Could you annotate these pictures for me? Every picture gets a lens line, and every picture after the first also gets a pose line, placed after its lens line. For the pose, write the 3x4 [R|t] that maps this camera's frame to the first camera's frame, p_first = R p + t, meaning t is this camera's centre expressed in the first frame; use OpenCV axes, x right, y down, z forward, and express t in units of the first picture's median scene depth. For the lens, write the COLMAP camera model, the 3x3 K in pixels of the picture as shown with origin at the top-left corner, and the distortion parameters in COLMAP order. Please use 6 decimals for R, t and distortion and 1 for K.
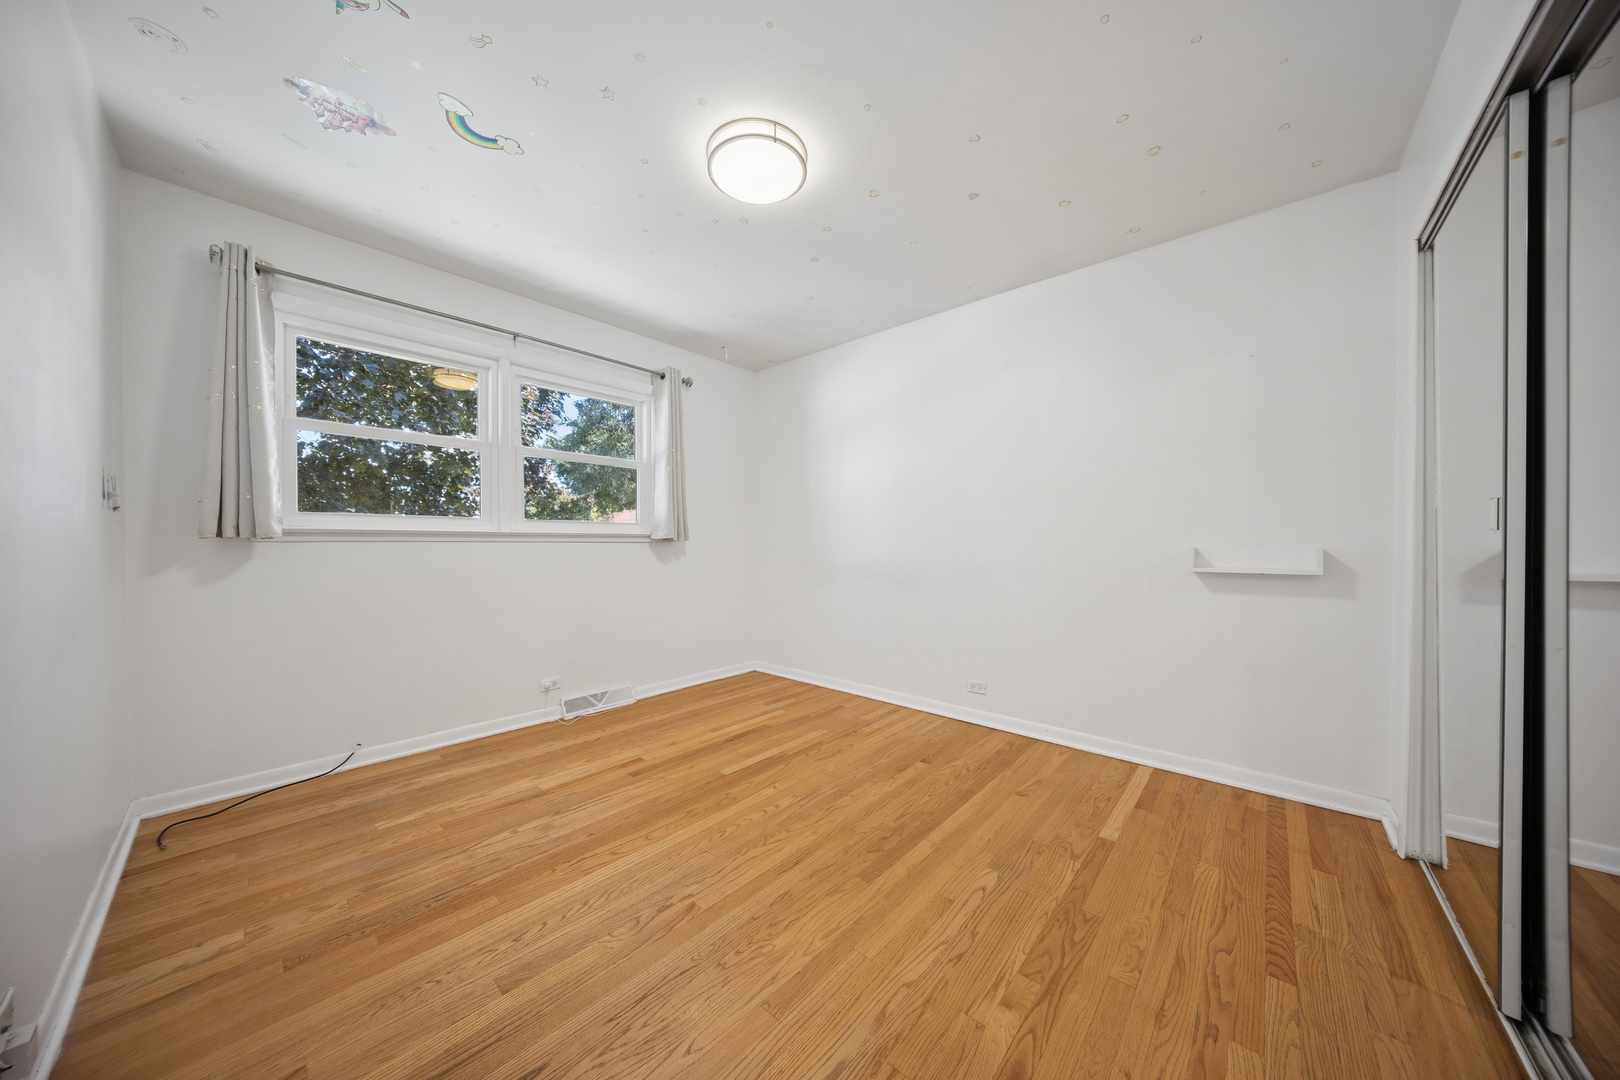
lens RADIAL K [[515.1, 0, 797.0], [0, 515.1, 547.8], [0, 0, 1]] dist [-0.010811, 0.000512]
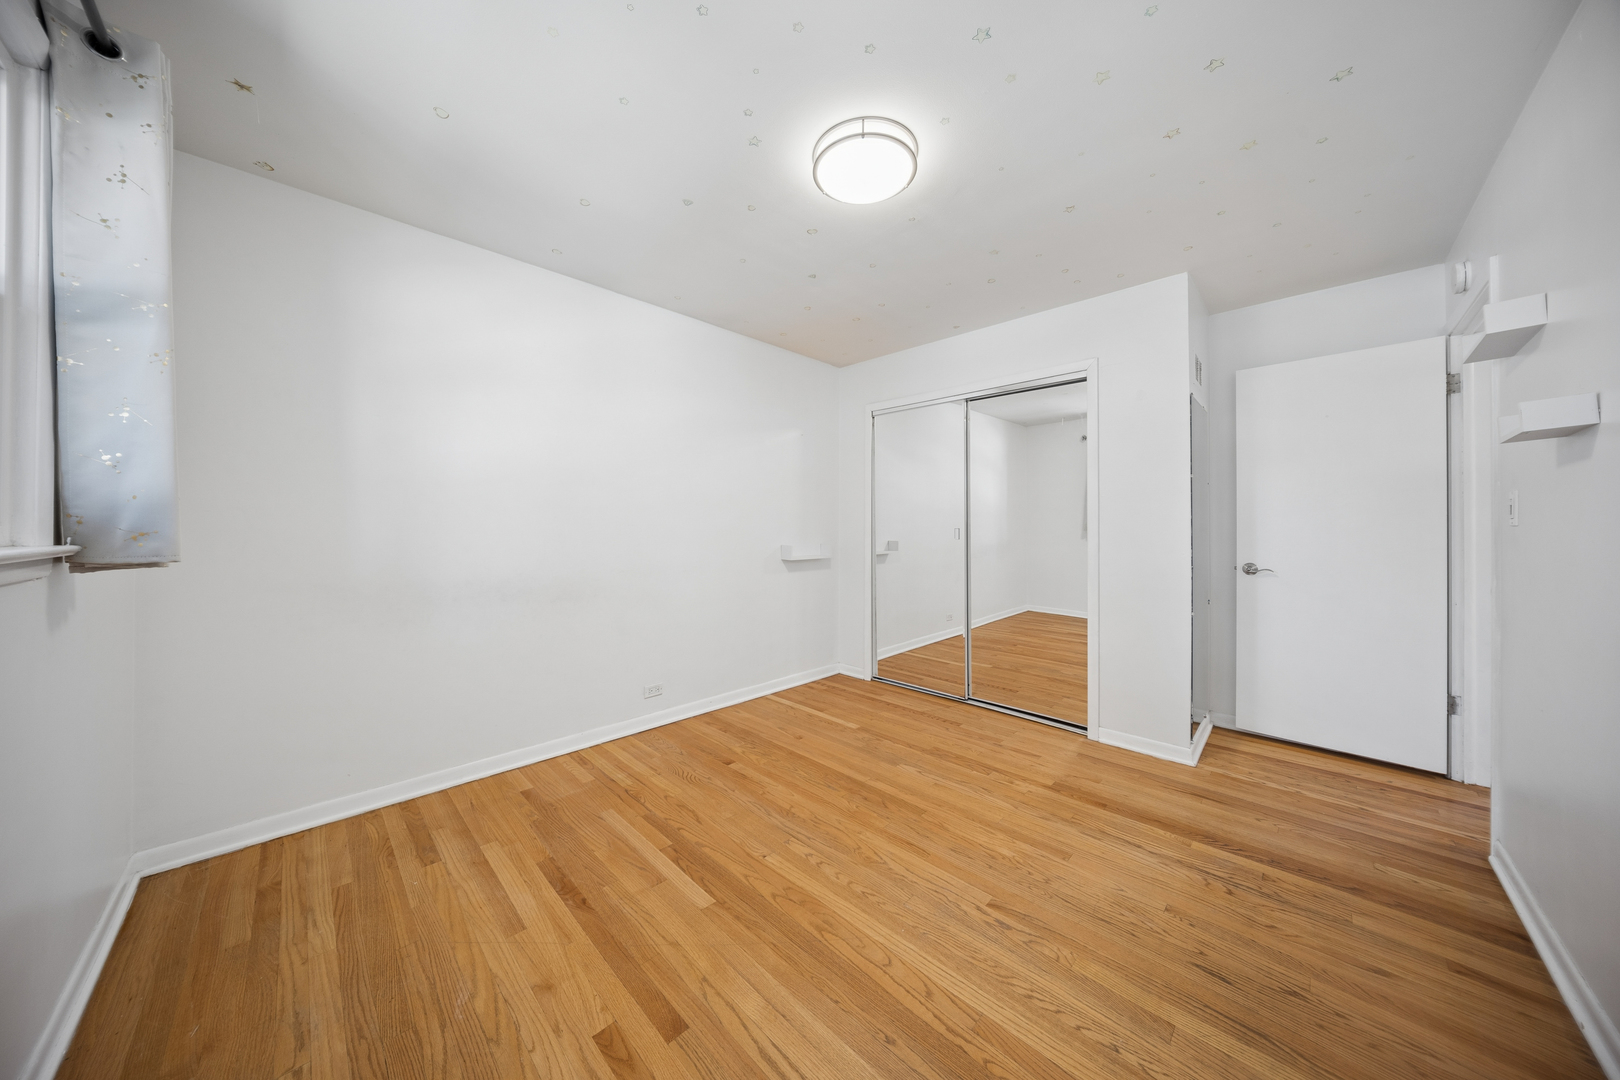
lens RADIAL K [[515.1, 0, 805.3], [0, 515.1, 528.3], [0, 0, 1]] dist [-0.010811, 0.000512]
pose [[0.052295, -0.002383, 0.998629, -0.758638], [0.009156, 0.999956, 0.001907, -0.051542], [-0.998590, 0.009044, 0.052315, 0.784594]]
